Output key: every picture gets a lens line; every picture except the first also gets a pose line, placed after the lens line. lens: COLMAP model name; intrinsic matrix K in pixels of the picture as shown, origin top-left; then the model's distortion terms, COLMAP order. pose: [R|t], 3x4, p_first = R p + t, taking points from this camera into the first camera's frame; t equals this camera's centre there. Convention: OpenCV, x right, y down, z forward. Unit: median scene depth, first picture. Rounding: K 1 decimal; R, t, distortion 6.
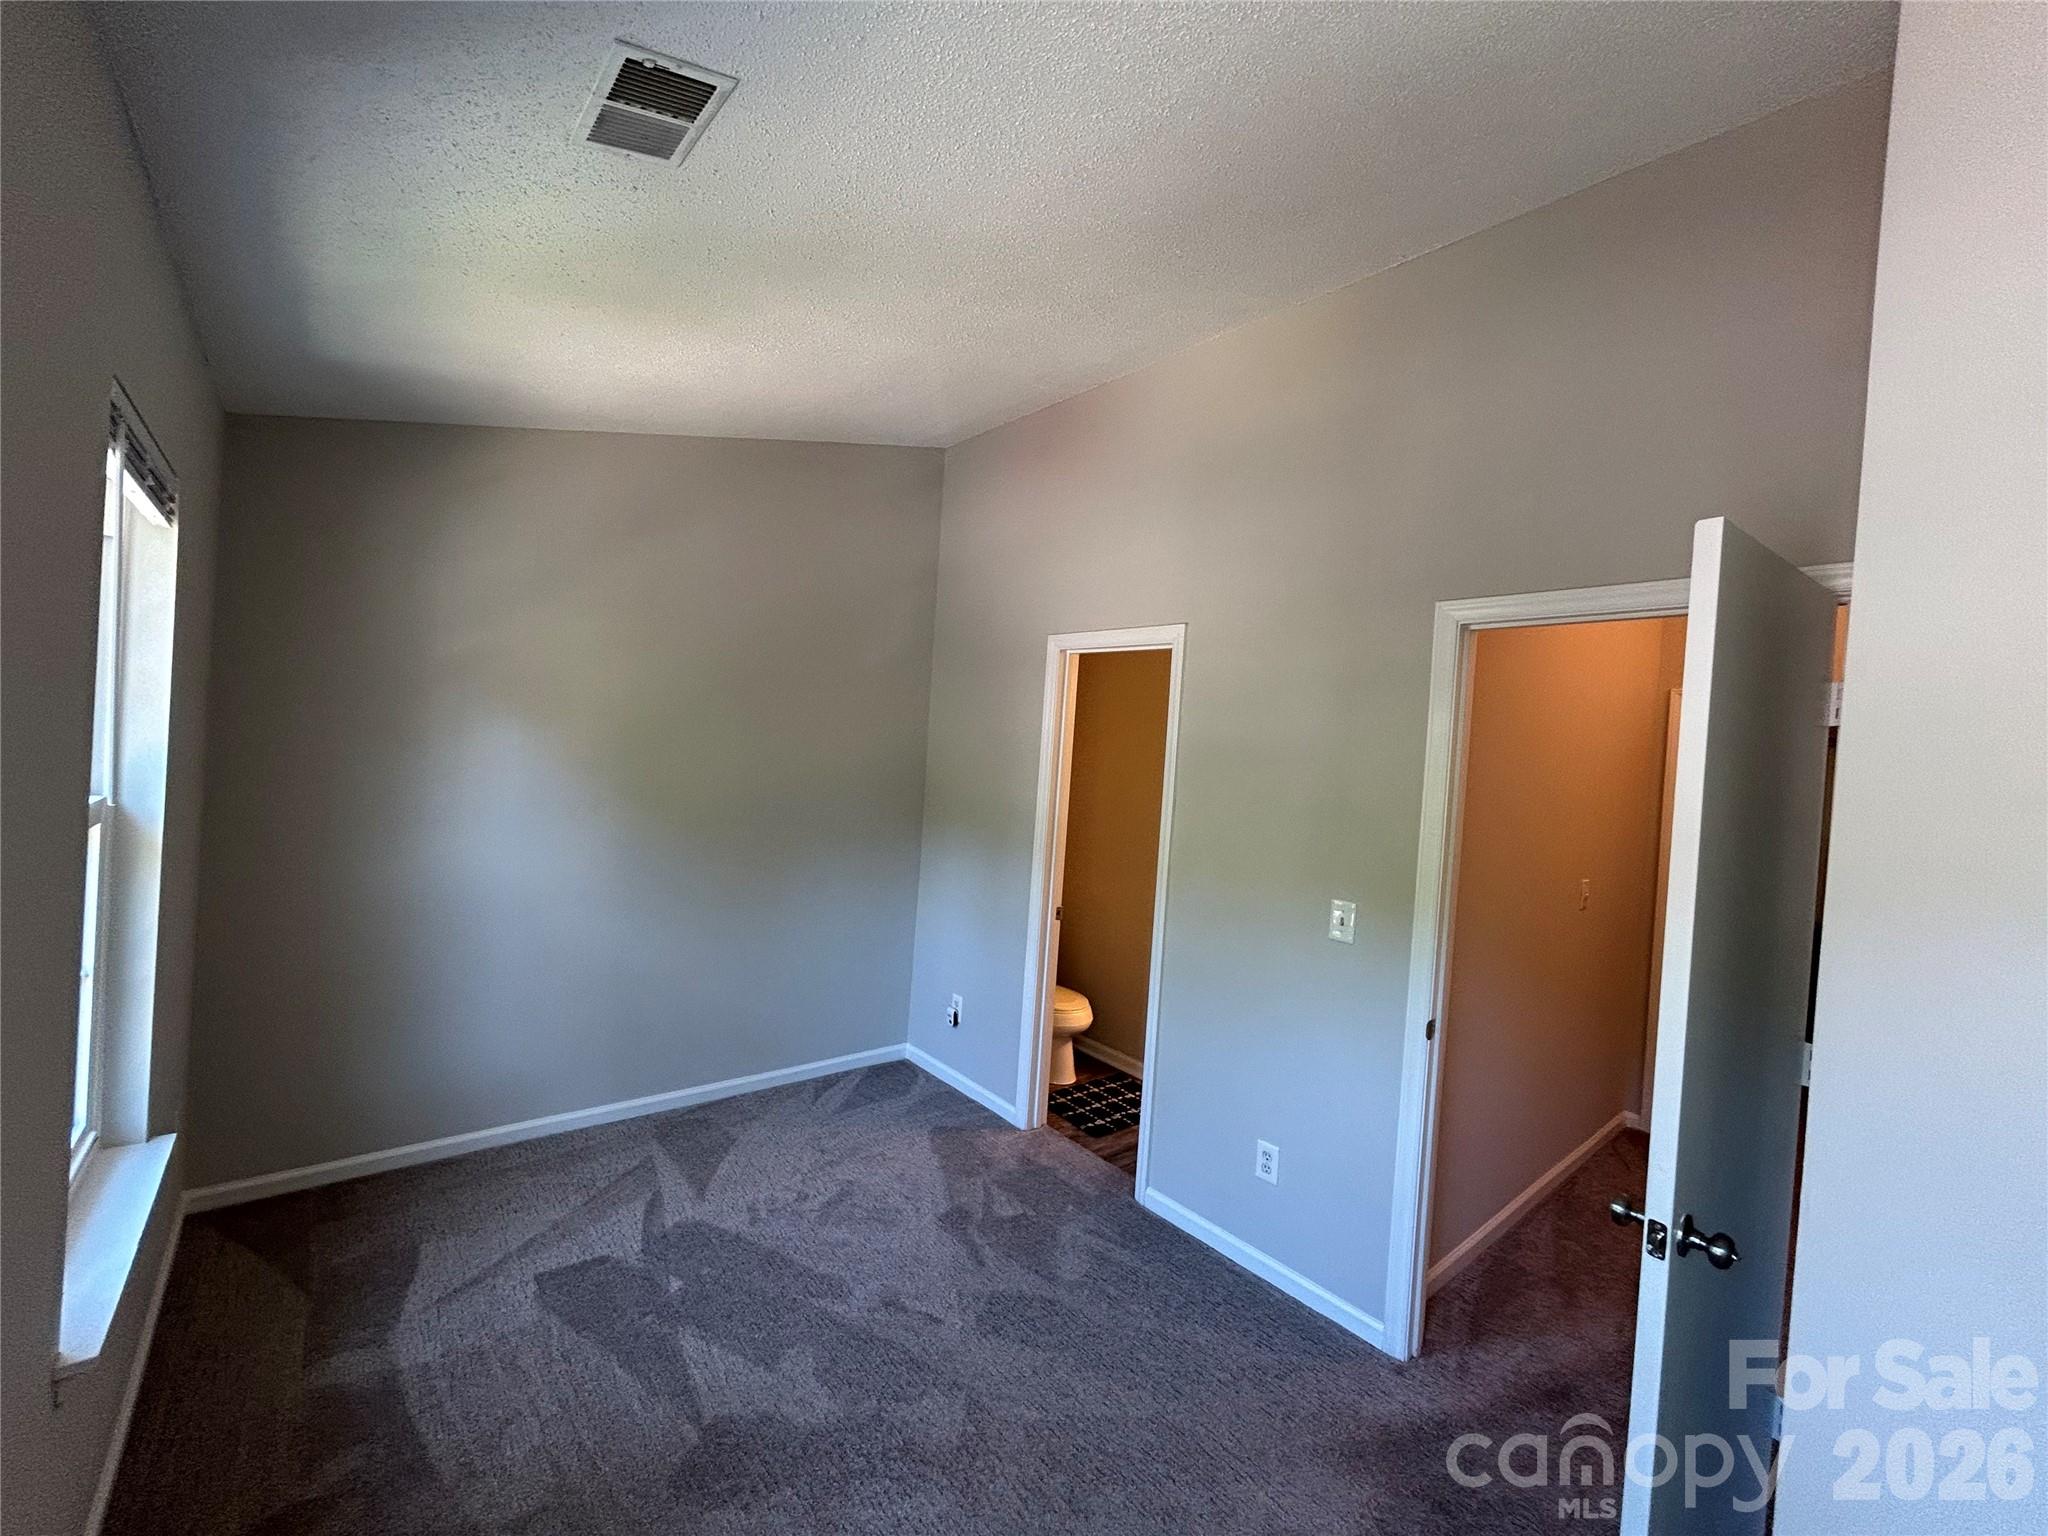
lens RADIAL K [[827.3, 0, 1022.2], [0, 827.3, 770.2], [0, 0, 1]] dist [-0.001165, 0.000585]
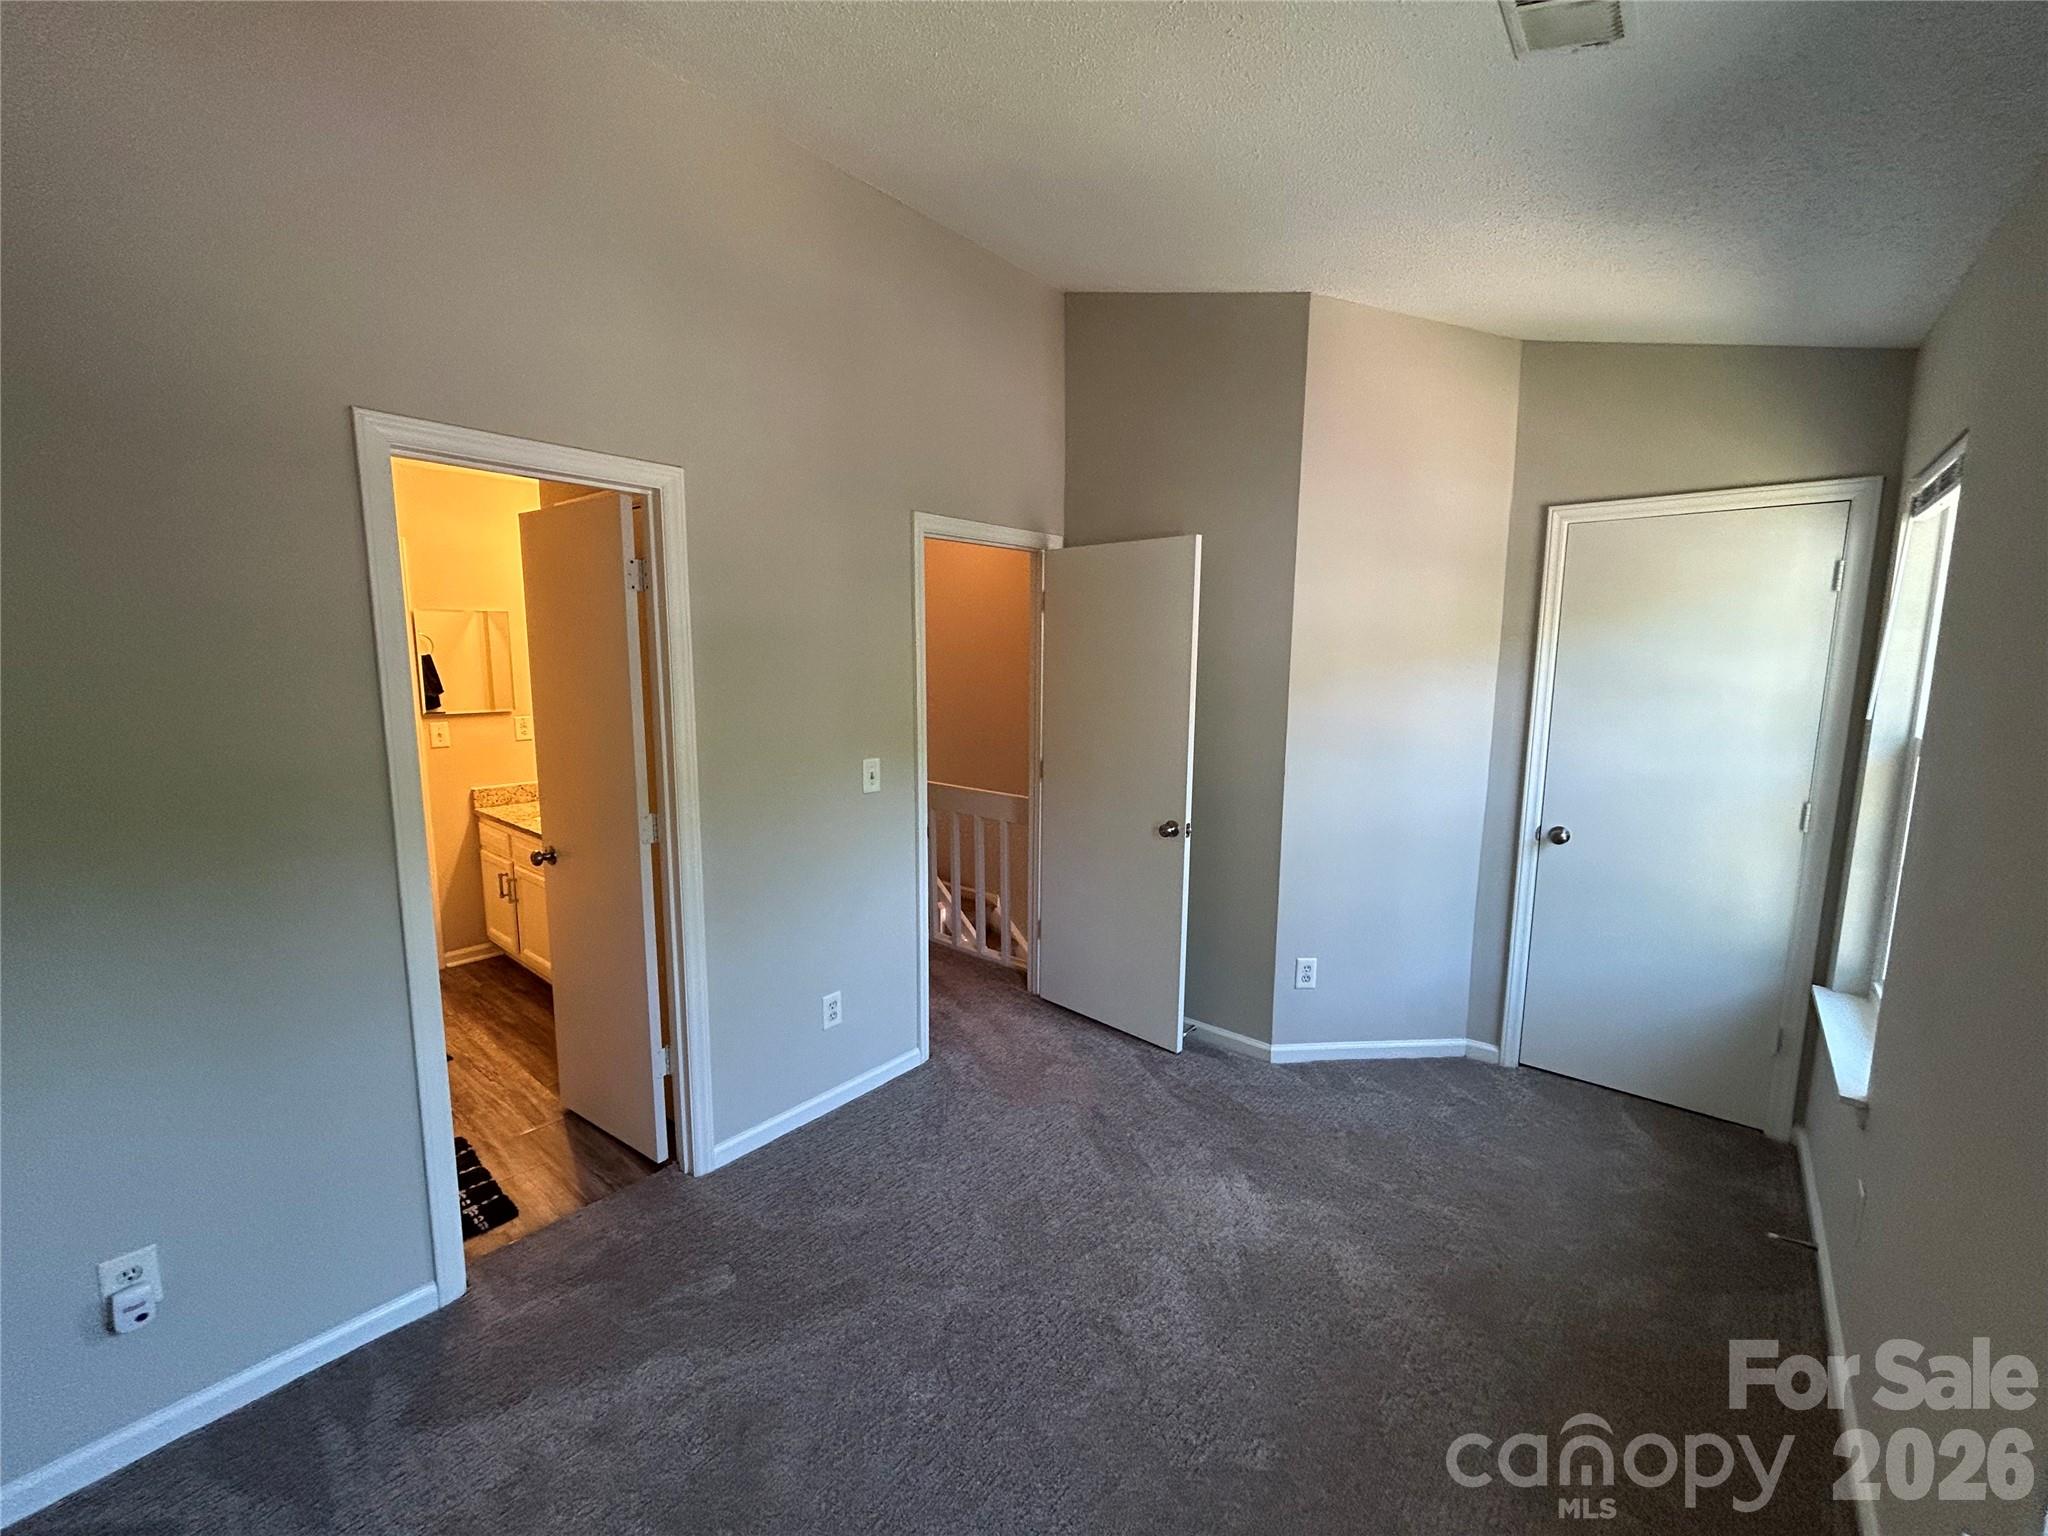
lens RADIAL K [[827.3, 0, 1020.8], [0, 827.3, 765.5], [0, 0, 1]] dist [-0.001165, 0.000585]
pose [[-0.176775, -0.194211, 0.964900, -0.741509], [0.001274, 0.980294, 0.197542, -0.060766], [-0.984250, 0.036150, -0.173044, 0.930618]]
